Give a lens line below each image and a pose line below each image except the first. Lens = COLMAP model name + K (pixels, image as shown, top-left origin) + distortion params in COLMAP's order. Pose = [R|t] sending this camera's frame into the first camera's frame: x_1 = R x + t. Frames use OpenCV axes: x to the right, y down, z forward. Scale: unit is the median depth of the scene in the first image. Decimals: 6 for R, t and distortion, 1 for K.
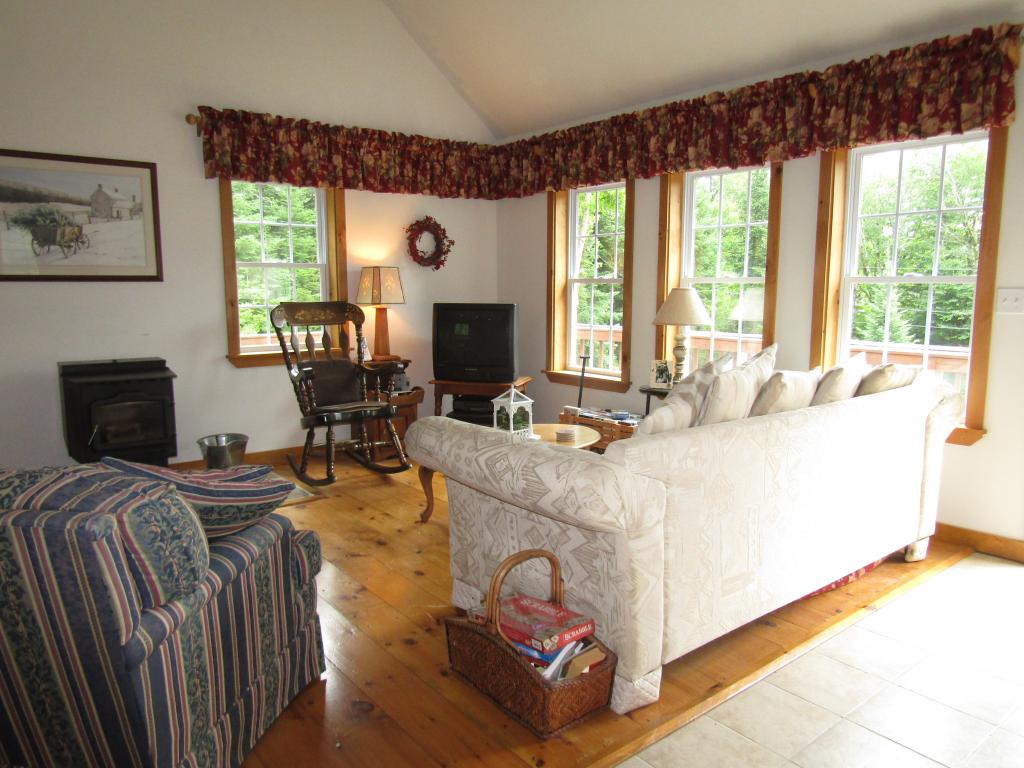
lens RADIAL K [[728.9, 0, 517.7], [0, 728.9, 387.9], [0, 0, 1]] dist [-0.011446, 0.003091]
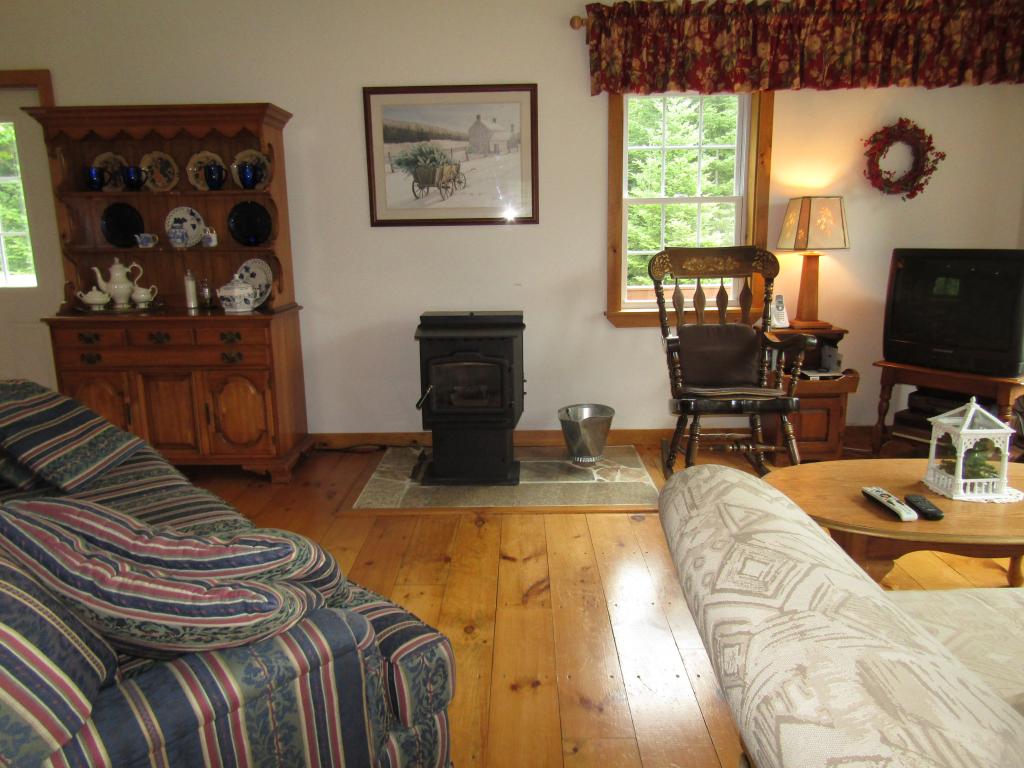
lens RADIAL K [[728.9, 0, 515.5], [0, 728.9, 388.3], [0, 0, 1]] dist [-0.011446, 0.003091]
pose [[0.775285, 0.116870, -0.620705, 0.054654], [-0.070156, 0.992585, 0.099262, -0.034407], [0.627703, -0.033410, 0.777735, 0.291481]]
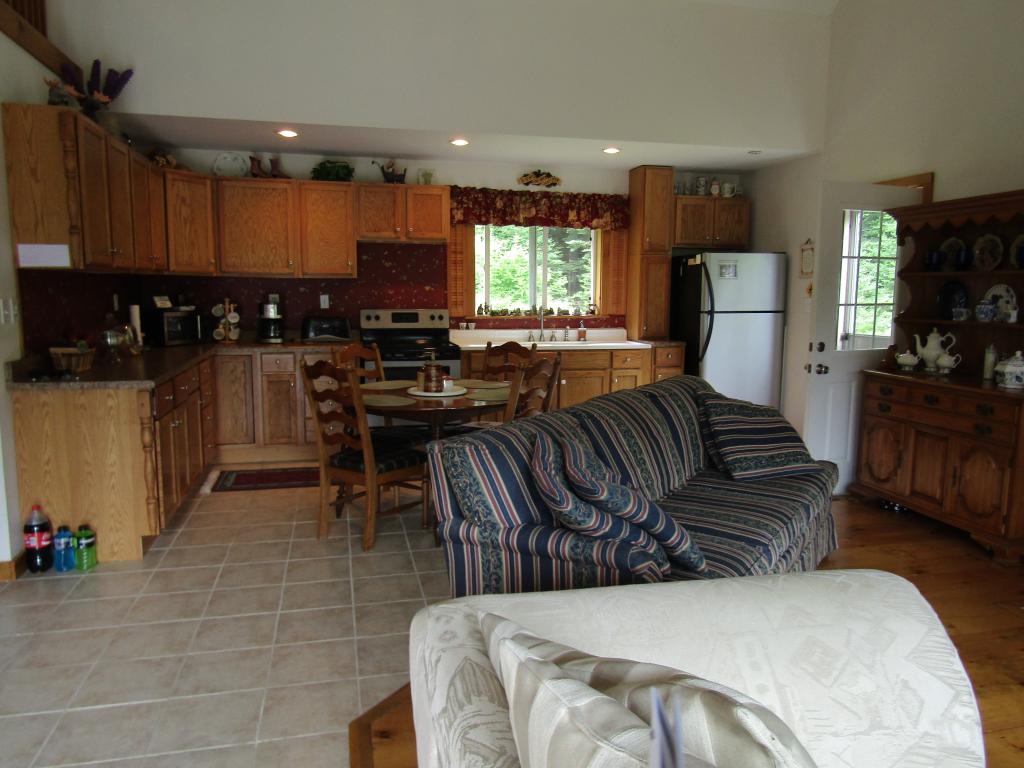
lens RADIAL K [[728.9, 0, 514.7], [0, 728.9, 395.0], [0, 0, 1]] dist [-0.011446, 0.003091]
pose [[-0.420325, 0.120735, -0.899305, 0.271878], [-0.133788, 0.972029, 0.193029, -0.091355], [0.897456, 0.201451, -0.392415, 0.545840]]
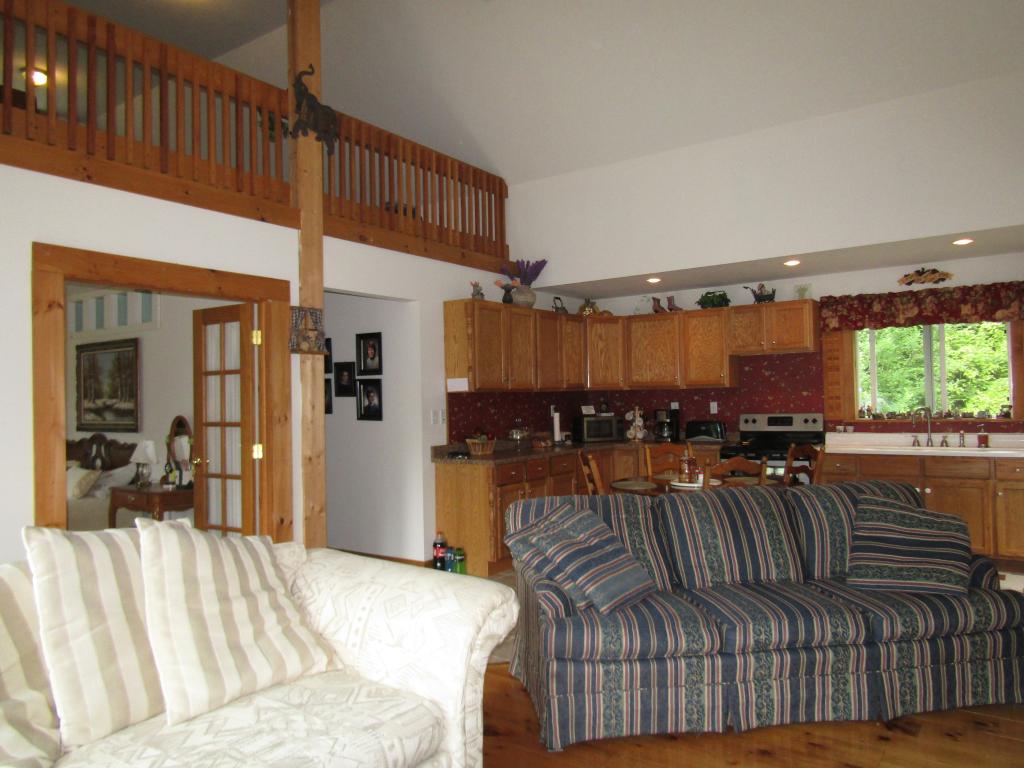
lens RADIAL K [[728.9, 0, 514.8], [0, 728.9, 393.8], [0, 0, 1]] dist [-0.011446, 0.003091]
pose [[-0.962362, 0.014195, -0.271400, 0.037765], [-0.019475, 0.992466, 0.120966, -0.163306], [0.271072, 0.121699, -0.954835, 1.045687]]
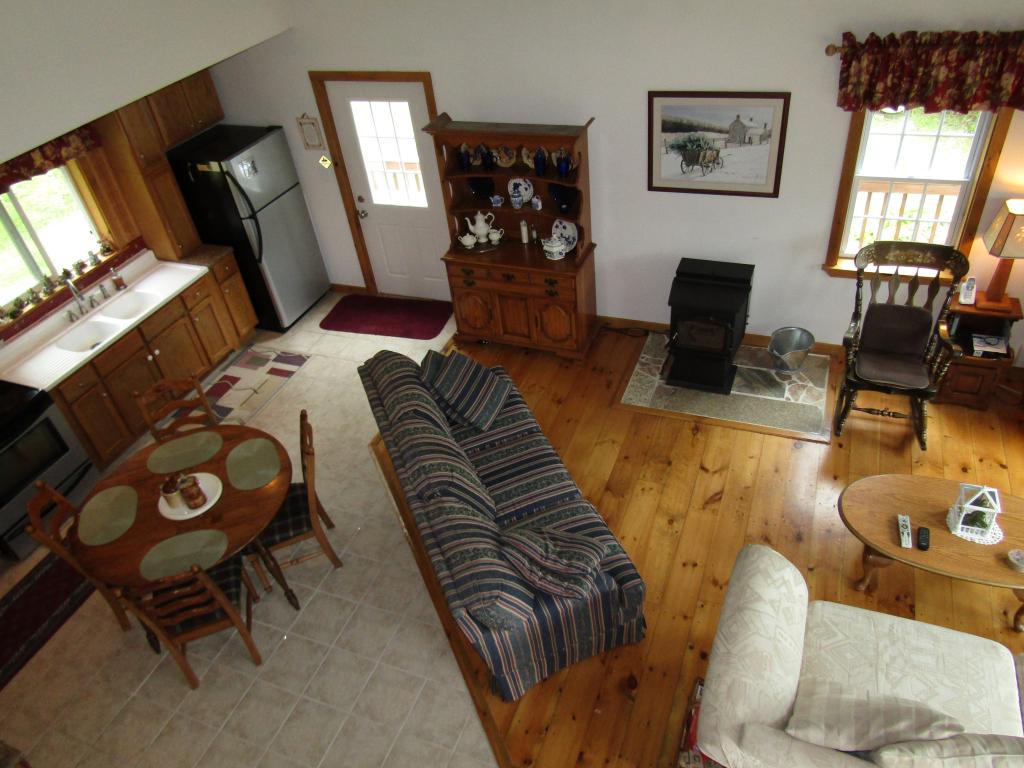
lens RADIAL K [[728.9, 0, 517.0], [0, 728.9, 389.7], [0, 0, 1]] dist [-0.011446, 0.003091]
pose [[0.492414, 0.501803, -0.711141, 0.248226], [-0.017566, 0.822628, 0.568309, -0.519979], [0.870184, -0.267351, 0.413889, 0.112918]]
